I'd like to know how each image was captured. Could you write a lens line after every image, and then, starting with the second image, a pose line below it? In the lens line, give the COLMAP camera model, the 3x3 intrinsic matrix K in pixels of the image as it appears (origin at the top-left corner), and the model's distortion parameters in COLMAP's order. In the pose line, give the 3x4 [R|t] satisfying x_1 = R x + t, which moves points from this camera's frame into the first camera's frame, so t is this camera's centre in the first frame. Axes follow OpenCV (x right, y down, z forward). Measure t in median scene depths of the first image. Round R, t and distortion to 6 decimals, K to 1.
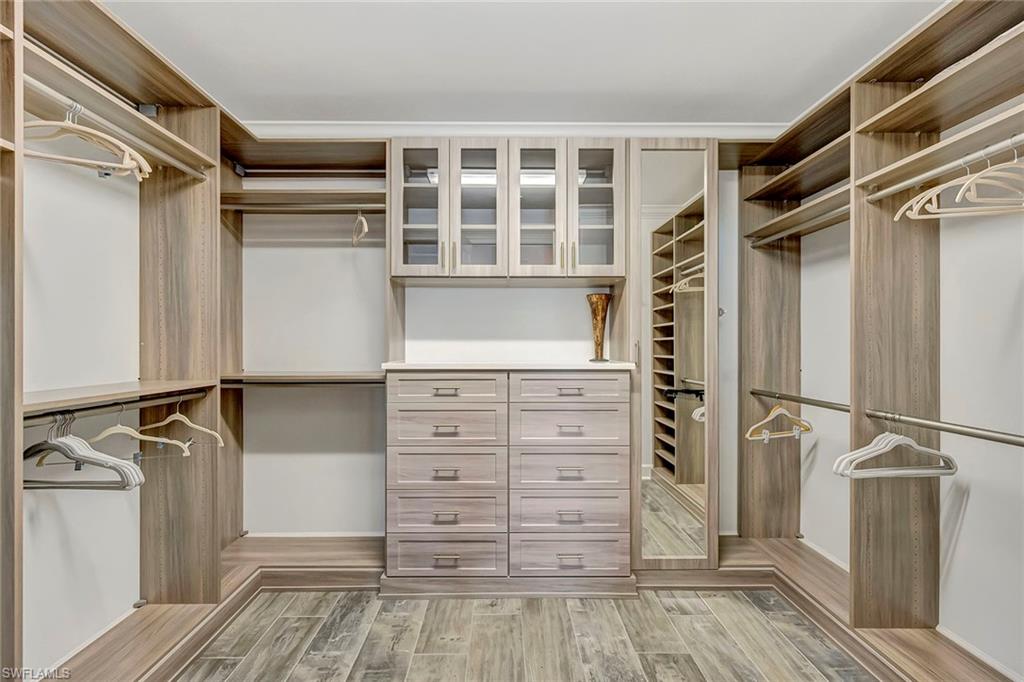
lens RADIAL K [[416.1, 0, 506.2], [0, 416.1, 346.7], [0, 0, 1]] dist [0.002122, 0.001184]
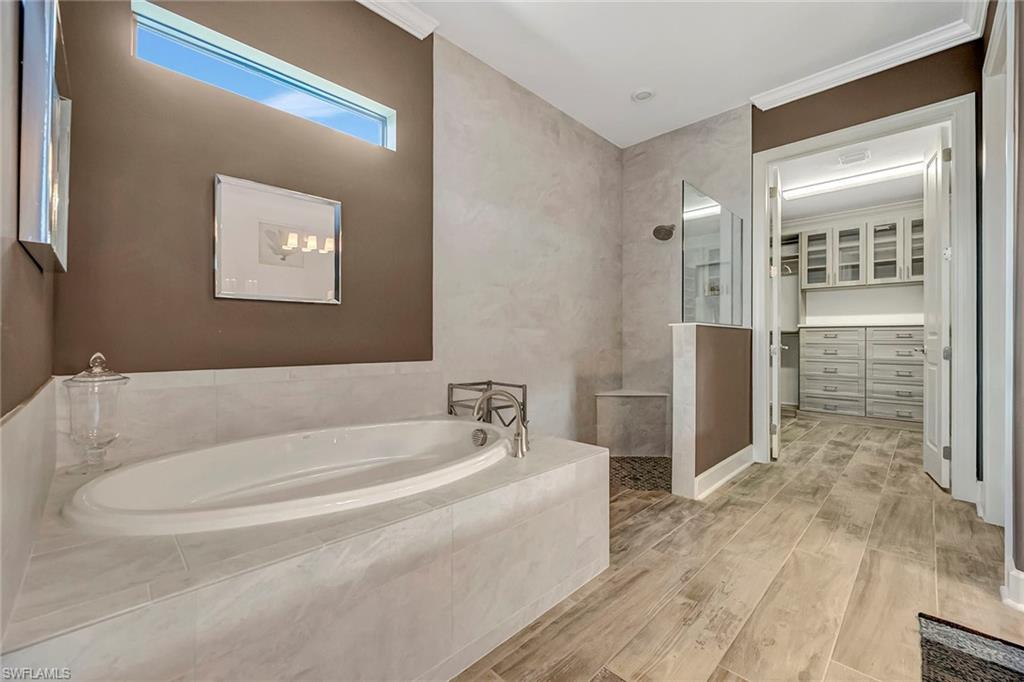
lens RADIAL K [[416.1, 0, 491.3], [0, 416.1, 333.4], [0, 0, 1]] dist [0.002122, 0.001184]
pose [[0.678054, 0.001017, -0.735011, 0.288525], [-0.004228, 0.999988, -0.002516, 0.106734], [0.735000, 0.004814, 0.678050, -2.016243]]
